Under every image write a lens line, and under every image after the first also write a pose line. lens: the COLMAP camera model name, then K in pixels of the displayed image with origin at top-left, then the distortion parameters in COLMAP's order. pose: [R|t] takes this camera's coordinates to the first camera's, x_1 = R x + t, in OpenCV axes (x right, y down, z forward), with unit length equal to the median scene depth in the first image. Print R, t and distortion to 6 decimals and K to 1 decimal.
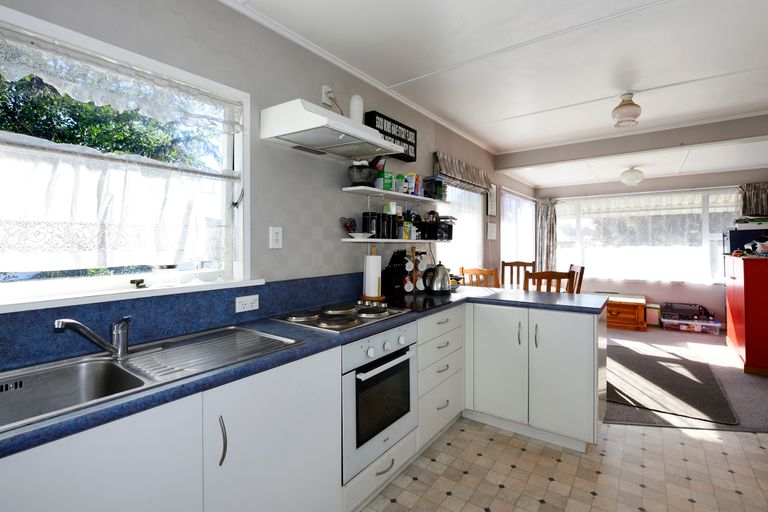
lens RADIAL K [[352.0, 0, 380.6], [0, 352.0, 238.4], [0, 0, 1]] dist [0.001323, 0.000057]
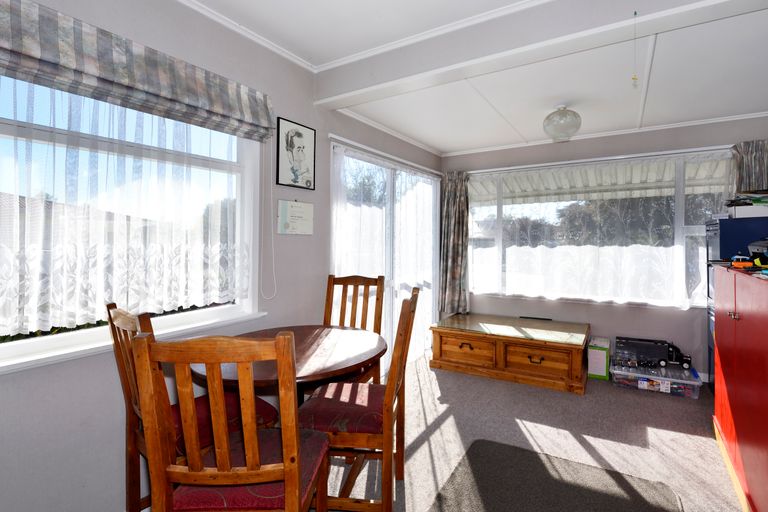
lens RADIAL K [[389.0, 0, 386.7], [0, 389.0, 239.1], [0, 0, 1]] dist [0.001352, 0.000488]
pose [[0.994655, 0.002140, 0.103230, 0.352735], [-0.003502, 0.999909, 0.013016, 0.002019], [-0.103193, -0.013308, 0.994572, 0.386157]]
